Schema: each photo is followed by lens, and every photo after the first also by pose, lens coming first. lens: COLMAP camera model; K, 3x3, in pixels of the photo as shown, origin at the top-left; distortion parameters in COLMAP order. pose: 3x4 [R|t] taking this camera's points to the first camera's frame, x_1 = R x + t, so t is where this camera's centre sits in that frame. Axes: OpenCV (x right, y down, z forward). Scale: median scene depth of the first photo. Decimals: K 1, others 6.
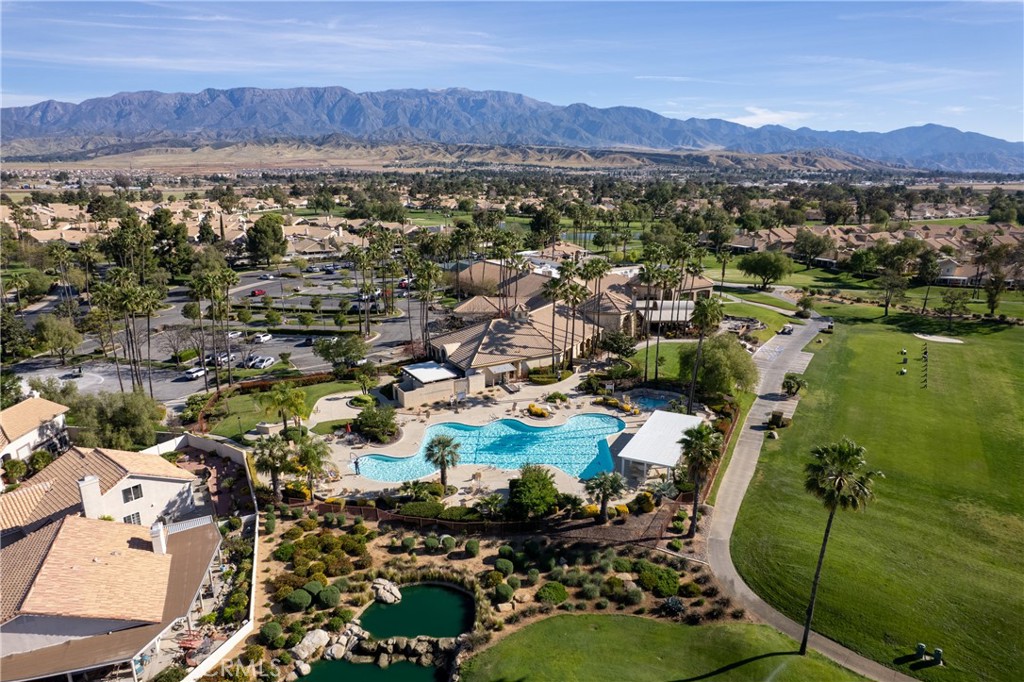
lens RADIAL K [[663.8, 0, 512.0], [0, 663.8, 341.0], [0, 0, 1]] dist [-0.006219, 0.000150]
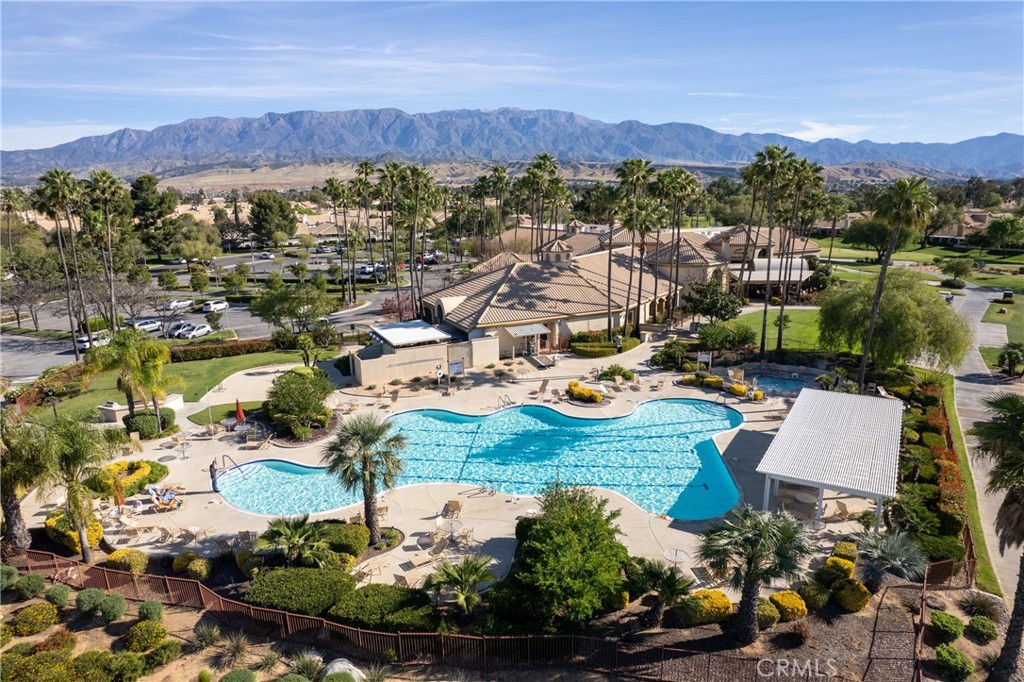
lens RADIAL K [[668.8, 0, 512.0], [0, 668.8, 341.0], [0, 0, 1]] dist [-0.052618, 0.067004]
pose [[0.997129, 0.004411, -0.075590, 0.018607], [-0.006394, 0.999641, -0.026012, 0.070000], [0.075448, 0.026421, 0.996800, 0.381845]]
